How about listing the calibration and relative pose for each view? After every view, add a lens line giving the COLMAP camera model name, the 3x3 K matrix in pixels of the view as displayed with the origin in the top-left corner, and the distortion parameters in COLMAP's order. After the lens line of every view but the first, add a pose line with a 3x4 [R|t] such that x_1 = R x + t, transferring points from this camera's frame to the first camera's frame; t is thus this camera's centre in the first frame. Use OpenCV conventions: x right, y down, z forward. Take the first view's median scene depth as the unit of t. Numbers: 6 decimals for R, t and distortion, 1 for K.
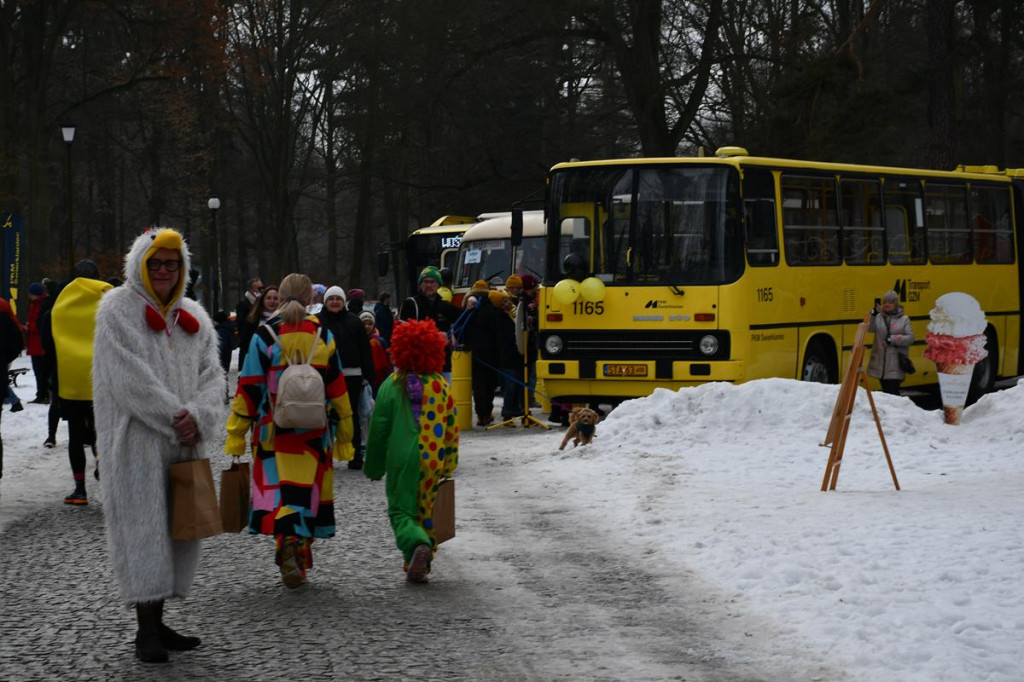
lens RADIAL K [[2639.4, 0, 510.8], [0, 2639.4, 341.2], [0, 0, 1]] dist [-0.030571, 0.000000]
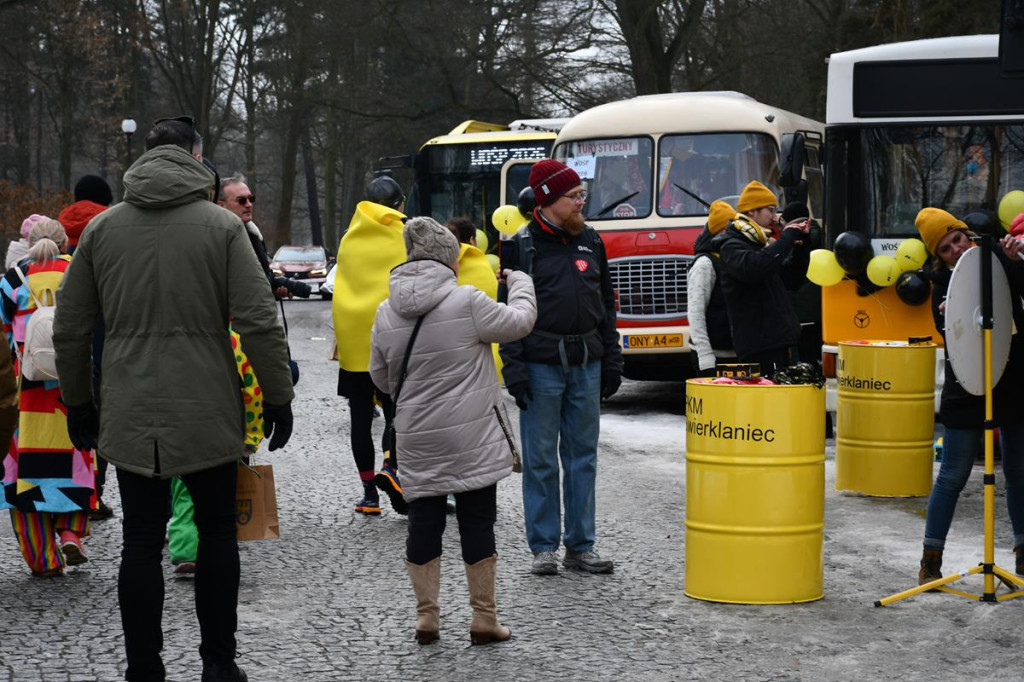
lens RADIAL K [[2639.4, 0, 513.8], [0, 2639.4, 339.6], [0, 0, 1]] dist [-0.030571, 0.000000]
pose [[0.999413, 0.010569, 0.032594, -0.073484], [-0.011189, 0.999759, 0.018902, -0.008734], [-0.032386, -0.019255, 0.999290, 0.677998]]
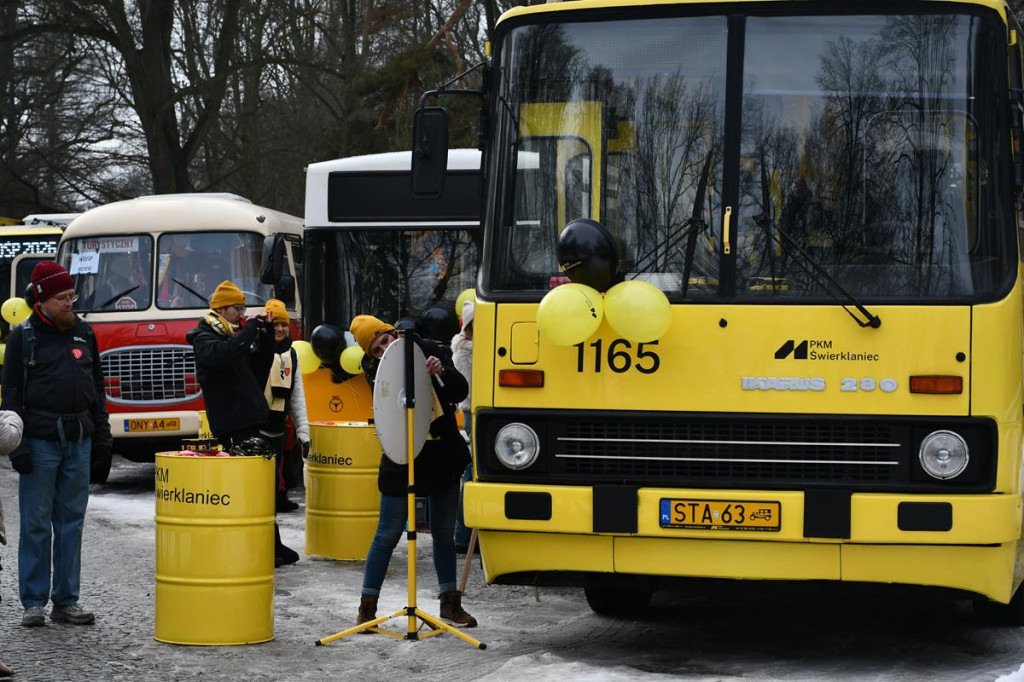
lens RADIAL K [[2639.4, 0, 511.7], [0, 2639.4, 340.5], [0, 0, 1]] dist [-0.030571, 0.000000]
pose [[0.978005, 0.014973, 0.208042, -0.069842], [-0.011720, 0.999789, -0.016860, -0.008065], [-0.208251, 0.014051, 0.977975, 0.612630]]
